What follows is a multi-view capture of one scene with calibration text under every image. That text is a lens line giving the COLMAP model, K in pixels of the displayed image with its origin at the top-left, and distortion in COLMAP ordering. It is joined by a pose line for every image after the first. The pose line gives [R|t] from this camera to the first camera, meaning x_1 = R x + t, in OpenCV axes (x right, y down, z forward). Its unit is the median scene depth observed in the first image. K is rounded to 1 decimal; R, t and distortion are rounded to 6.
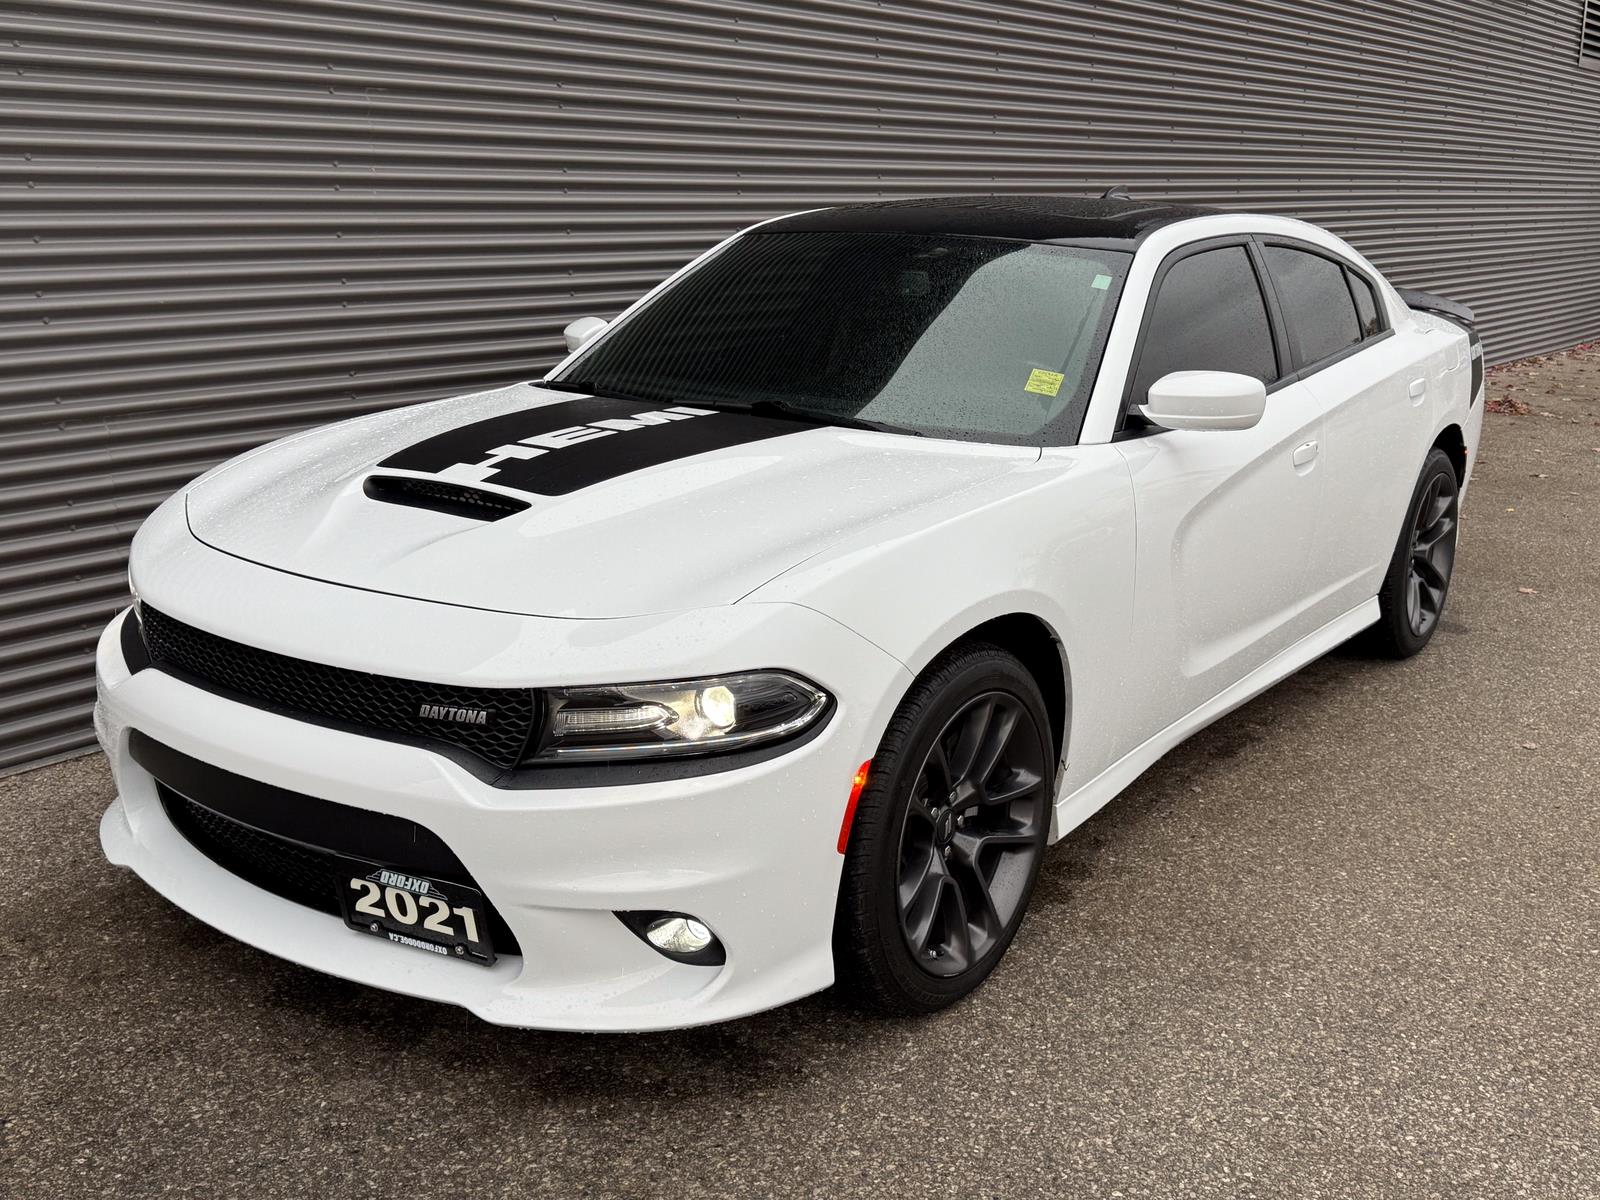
lens RADIAL K [[1634.3, 0, 800.0], [0, 1634.3, 600.0], [0, 0, 1]] dist [0.179510, -0.394011]
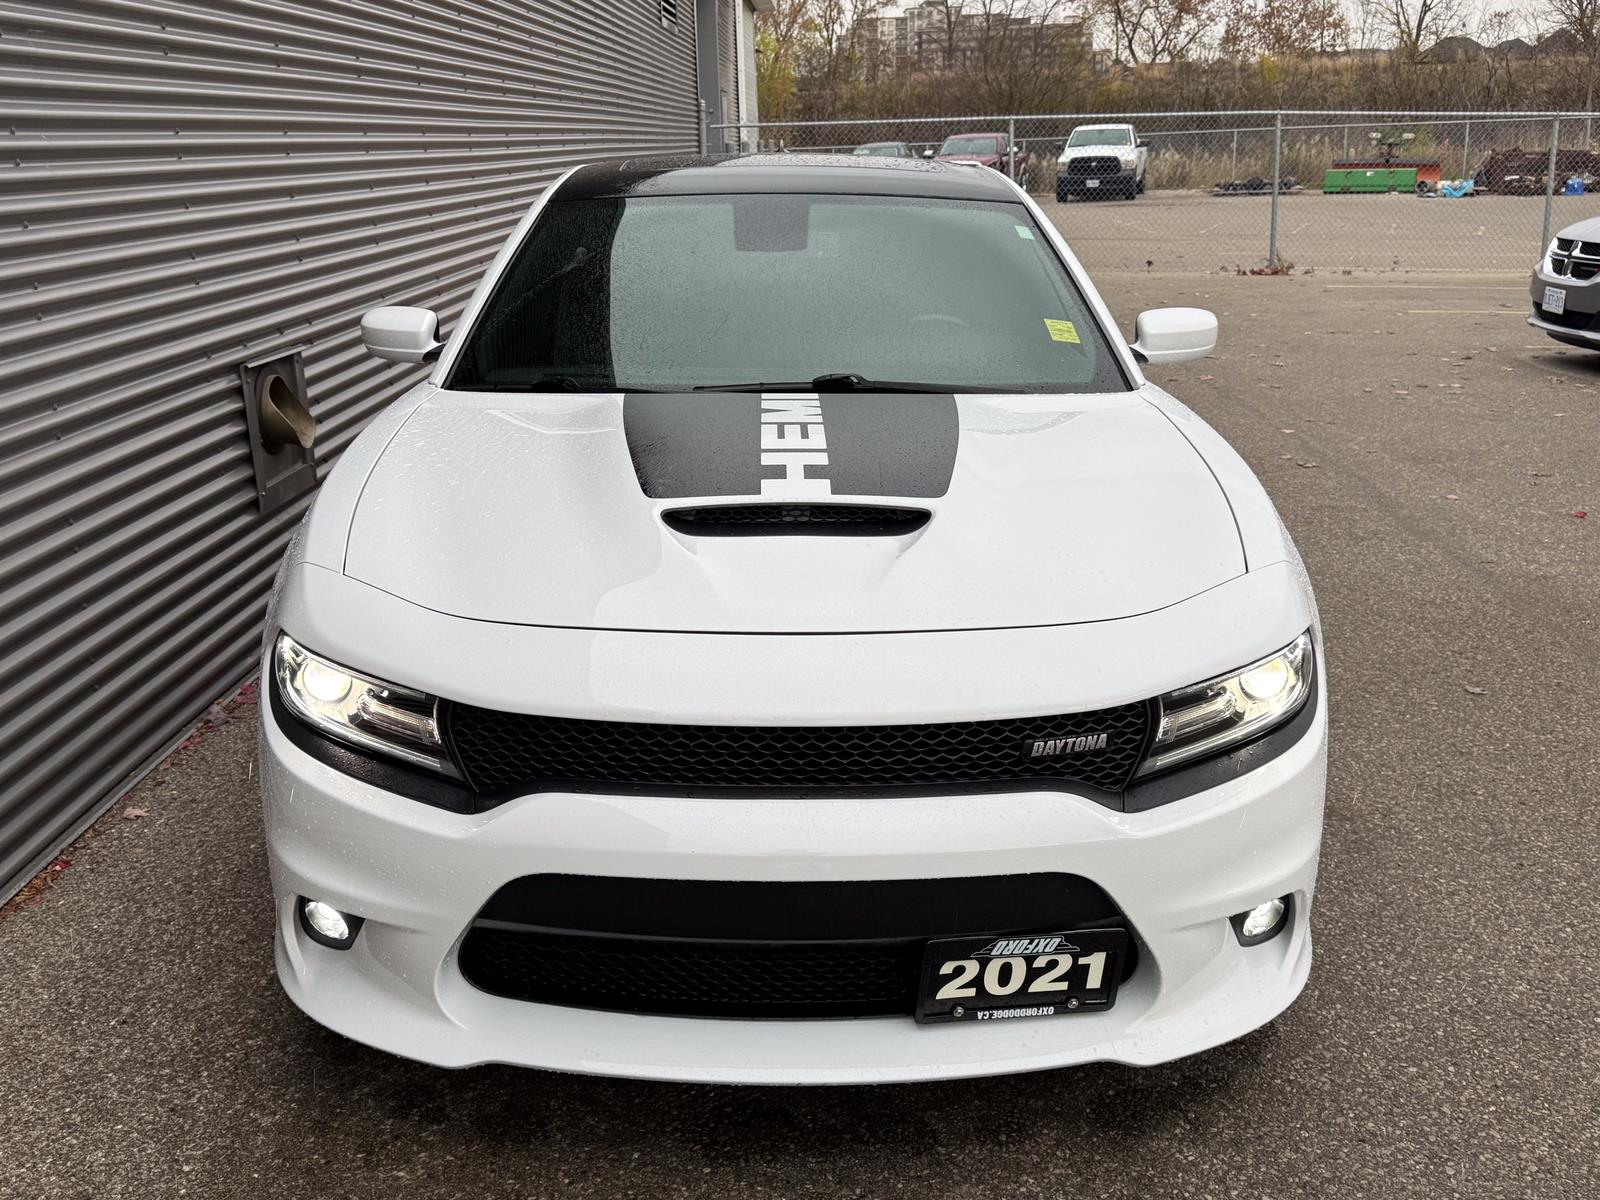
lens RADIAL K [[1634.3, 0, 800.0], [0, 1634.3, 600.0], [0, 0, 1]] dist [0.179510, -0.394011]
pose [[0.808064, -0.175965, 0.562200, -0.797029], [0.159593, 0.984048, 0.078614, -0.098924], [-0.567065, 0.026198, 0.823257, 0.340430]]
